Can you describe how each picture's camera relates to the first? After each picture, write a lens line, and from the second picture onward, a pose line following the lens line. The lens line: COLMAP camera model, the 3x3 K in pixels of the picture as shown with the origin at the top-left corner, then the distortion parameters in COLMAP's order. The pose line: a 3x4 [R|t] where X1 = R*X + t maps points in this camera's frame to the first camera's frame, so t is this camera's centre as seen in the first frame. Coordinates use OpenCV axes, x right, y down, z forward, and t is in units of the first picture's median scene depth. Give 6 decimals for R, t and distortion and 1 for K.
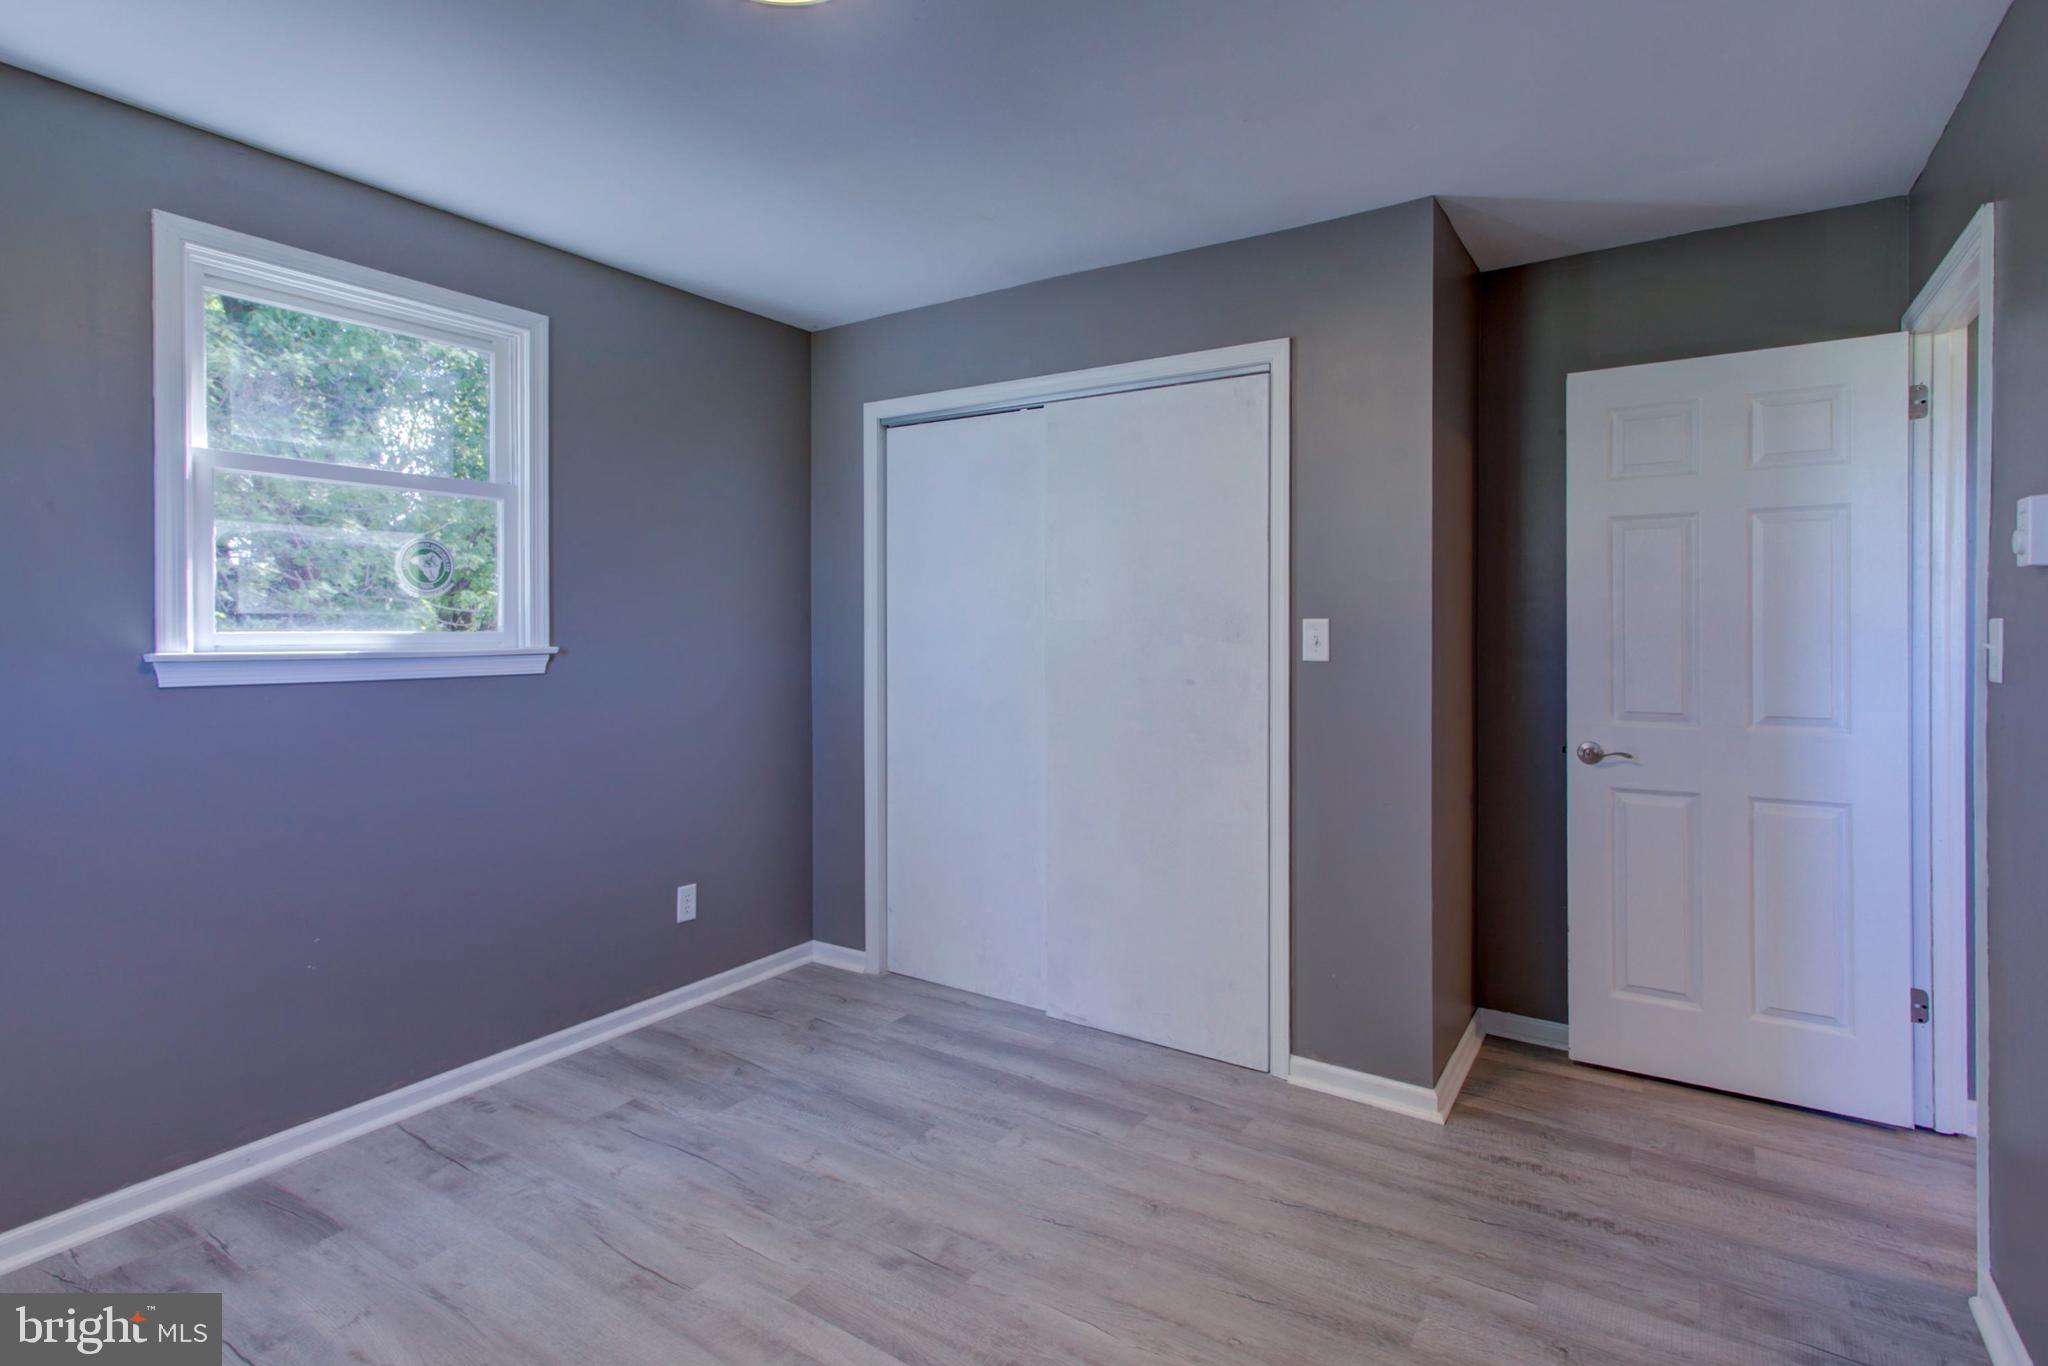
lens RADIAL K [[1021.0, 0, 992.2], [0, 1021.0, 624.2], [0, 0, 1]] dist [0.008047, 0.001041]
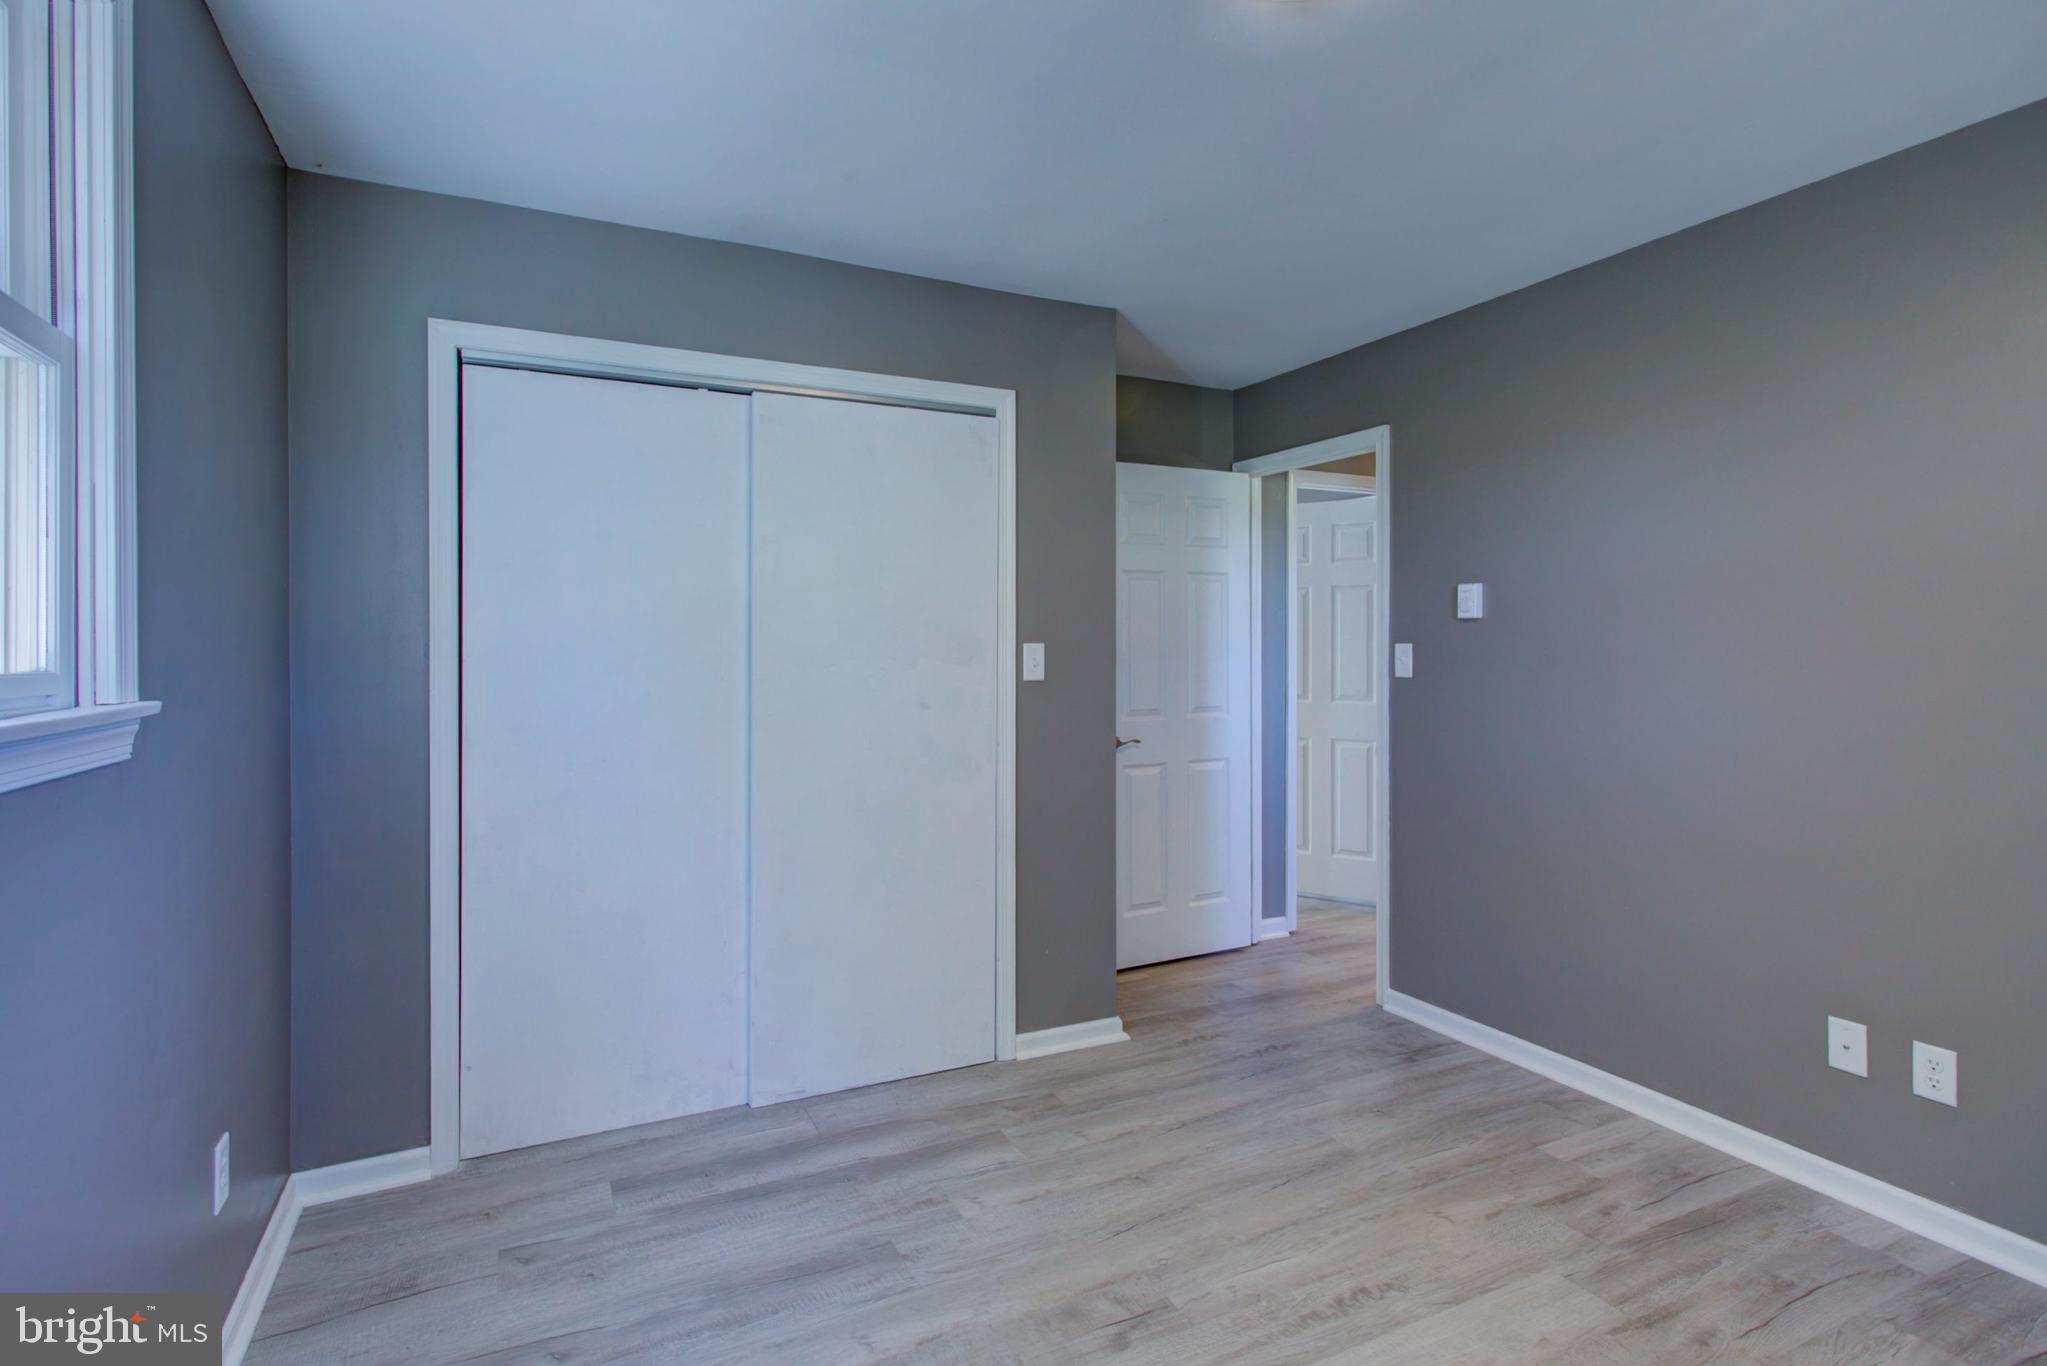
lens RADIAL K [[1024.2, 0, 1018.6], [0, 1024.2, 647.6], [0, 0, 1]] dist [0.007157, 0.000930]
pose [[0.495582, -0.002580, 0.868557, -0.711312], [0.004857, 0.999988, 0.000199, -0.000935], [-0.868547, 0.004120, 0.495589, 0.466563]]
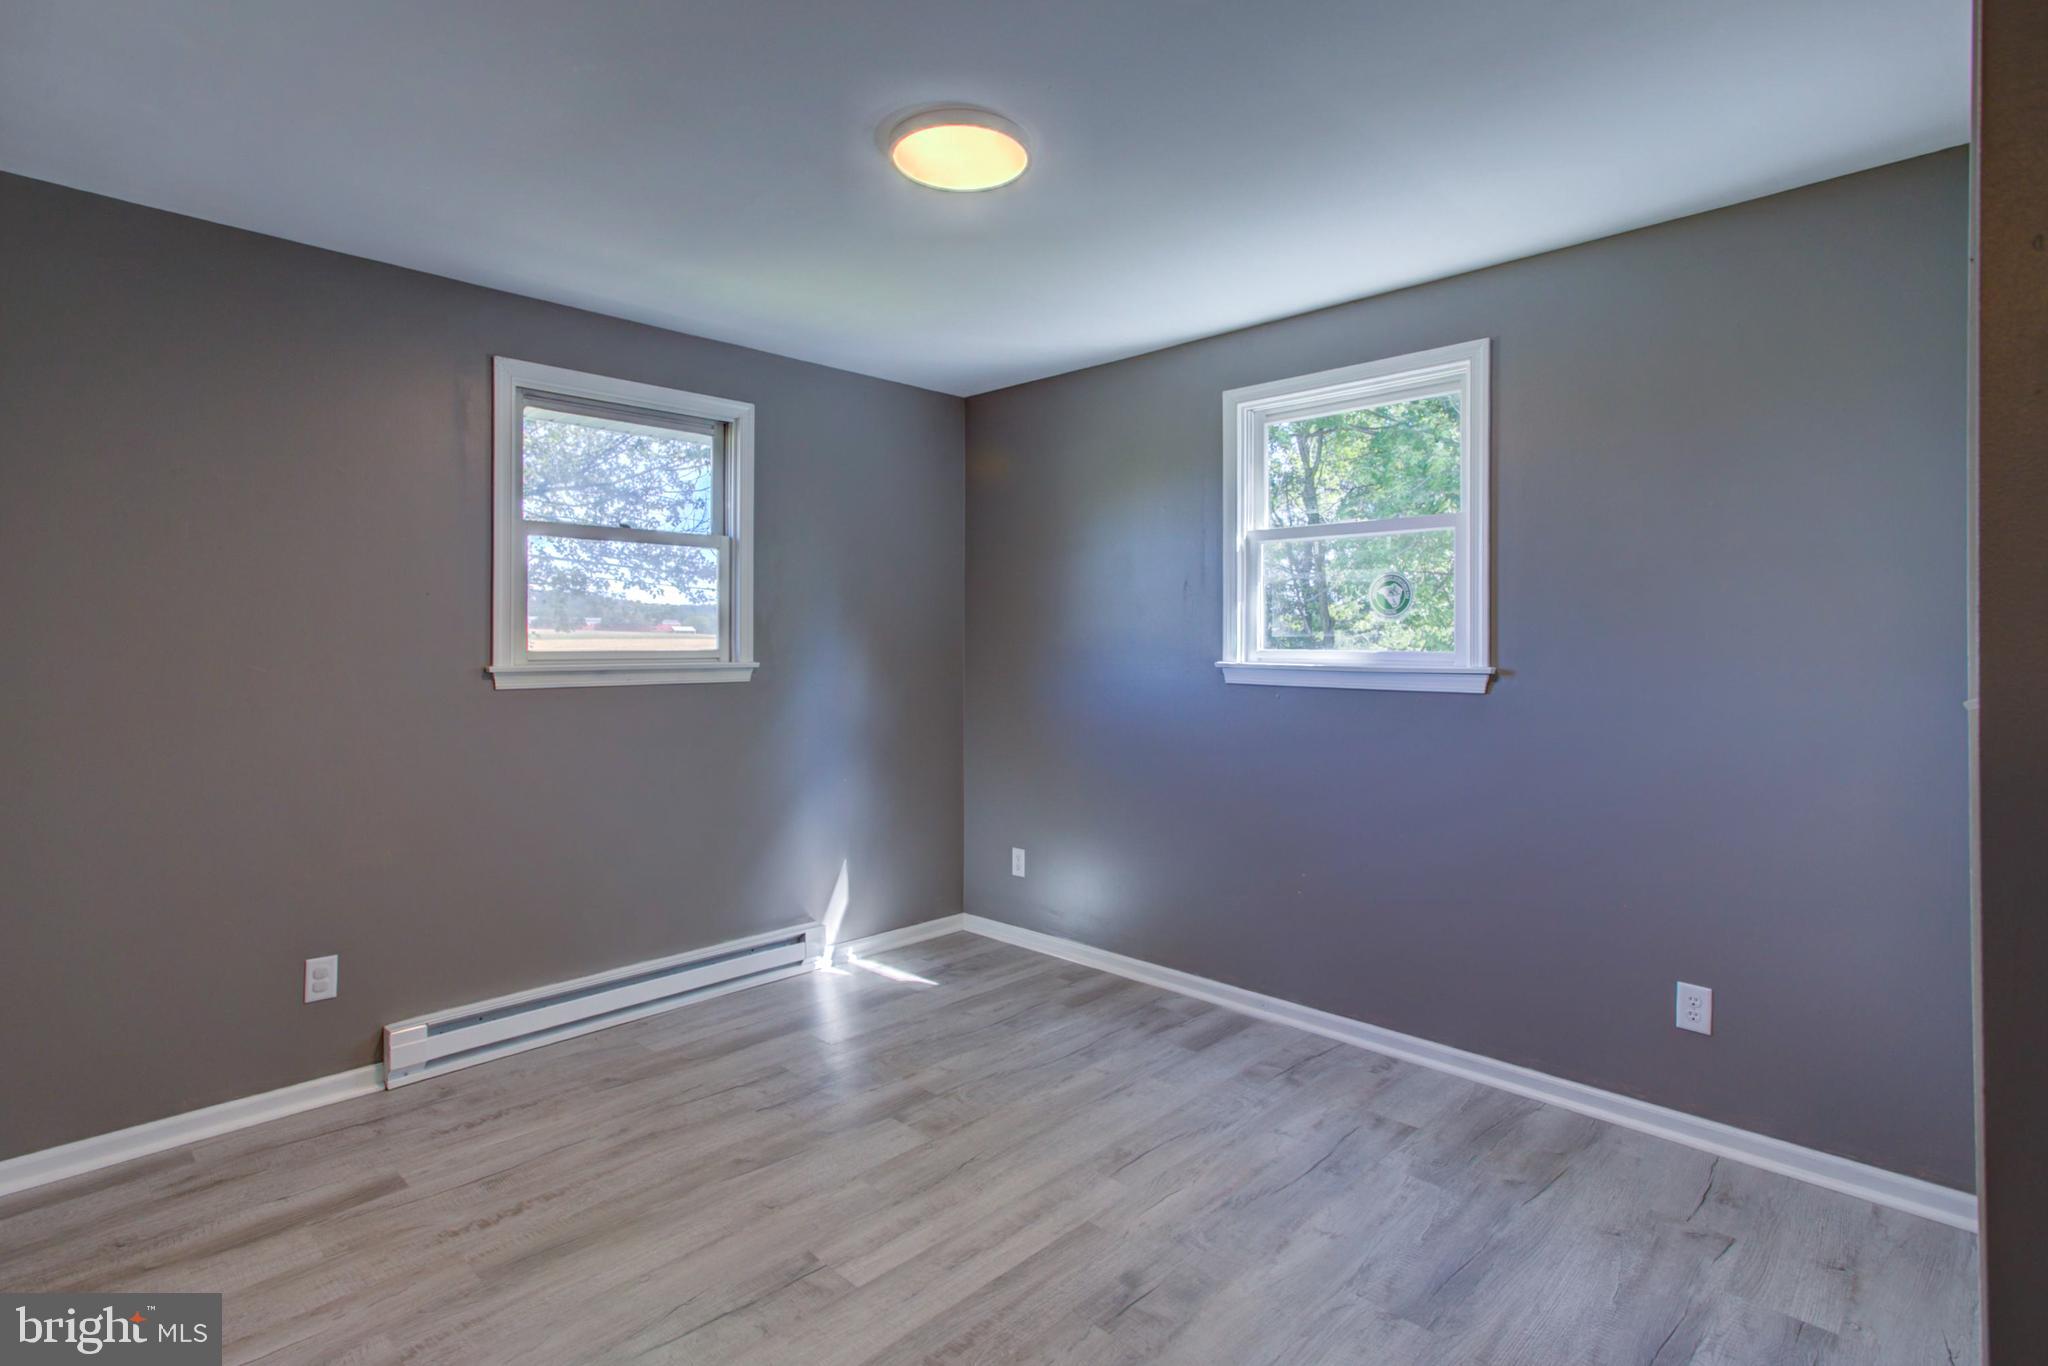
lens RADIAL K [[1002.8, 0, 1023.6], [0, 1002.8, 637.5], [0, 0, 1]] dist [0.003156, 0.000219]
pose [[-0.176132, -0.005465, -0.984351, 0.676642], [-0.001453, 0.999985, -0.005292, -0.001413], [0.984365, 0.000499, -0.176138, 0.807090]]
